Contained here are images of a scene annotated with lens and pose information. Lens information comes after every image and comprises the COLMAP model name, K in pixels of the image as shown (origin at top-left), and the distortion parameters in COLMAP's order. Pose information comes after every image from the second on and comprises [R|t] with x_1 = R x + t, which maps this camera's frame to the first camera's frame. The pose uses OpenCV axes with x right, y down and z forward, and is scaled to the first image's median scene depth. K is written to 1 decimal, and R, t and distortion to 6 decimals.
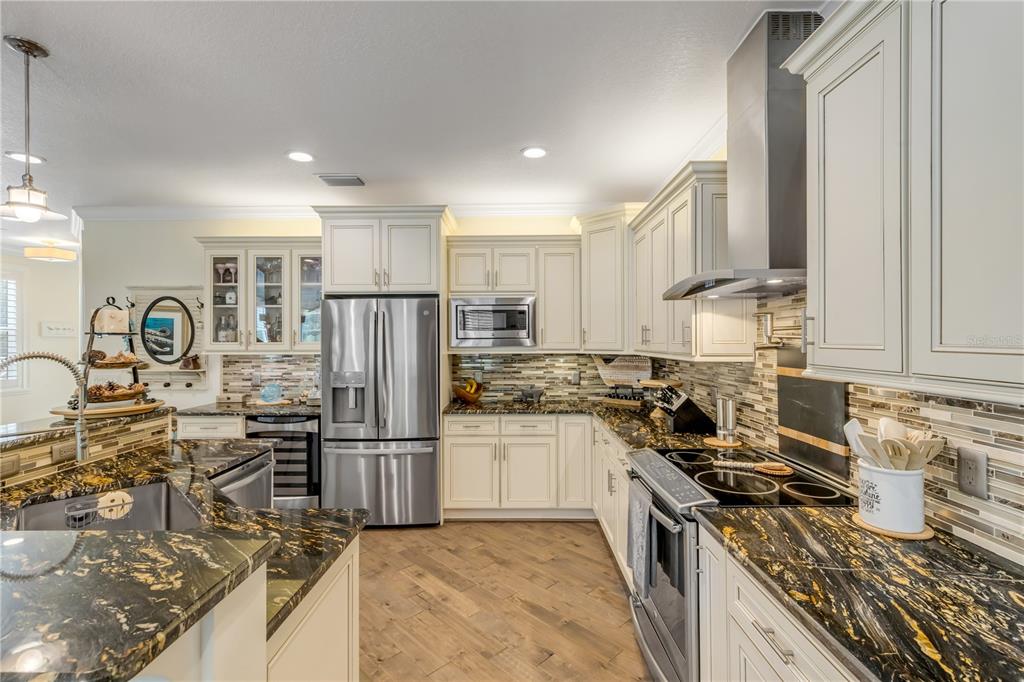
lens RADIAL K [[460.9, 0, 511.3], [0, 460.9, 343.4], [0, 0, 1]] dist [0.003611, -0.000668]
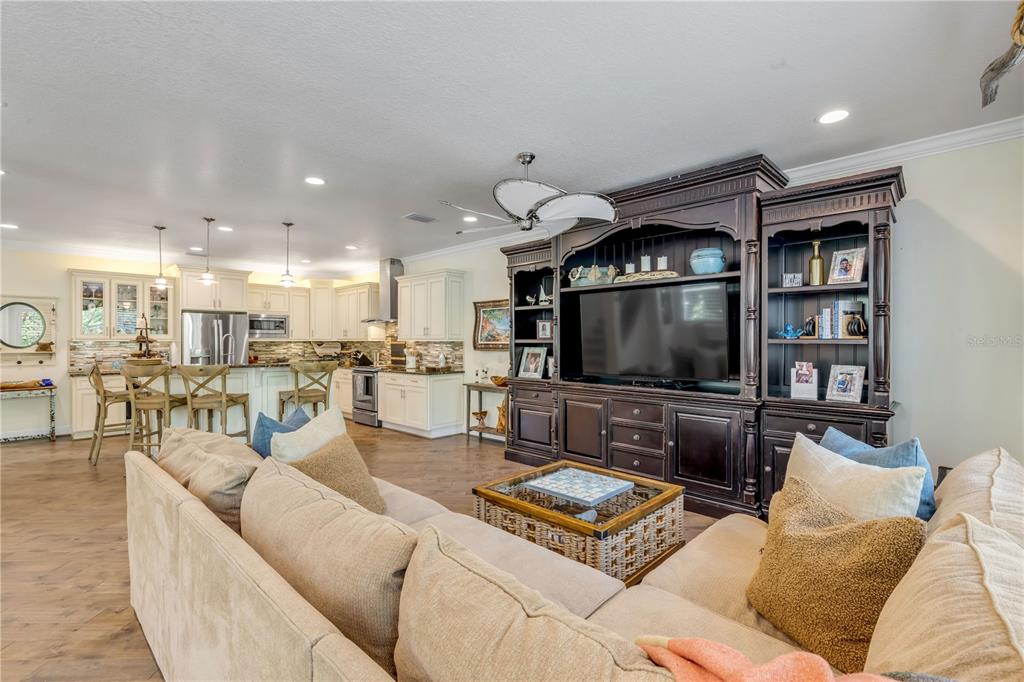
lens RADIAL K [[460.9, 0, 511.3], [0, 460.9, 343.4], [0, 0, 1]] dist [0.003611, -0.000668]
pose [[0.687795, -0.001661, 0.725903, -0.834297], [0.002370, 0.999997, 0.000042, 0.037730], [-0.725901, 0.001692, 0.687797, -1.298553]]
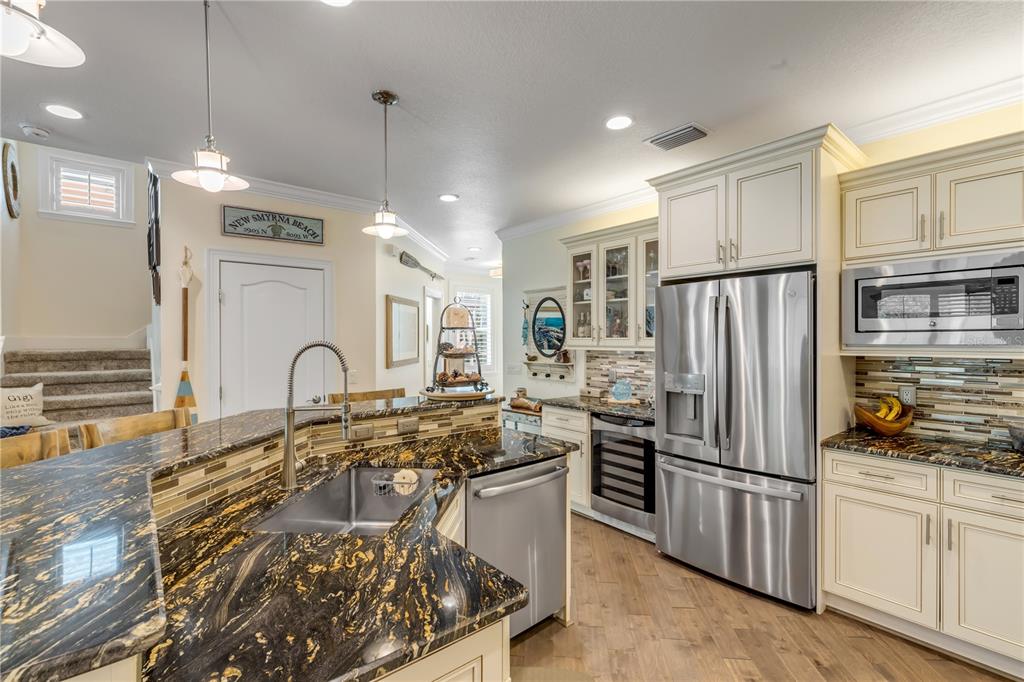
lens RADIAL K [[460.9, 0, 511.3], [0, 460.9, 343.4], [0, 0, 1]] dist [0.003611, -0.000668]
pose [[0.644262, 0.009425, -0.764746, 0.066488], [-0.007332, 0.999954, 0.006147, 0.005549], [0.764769, 0.001646, 0.644302, 0.232817]]
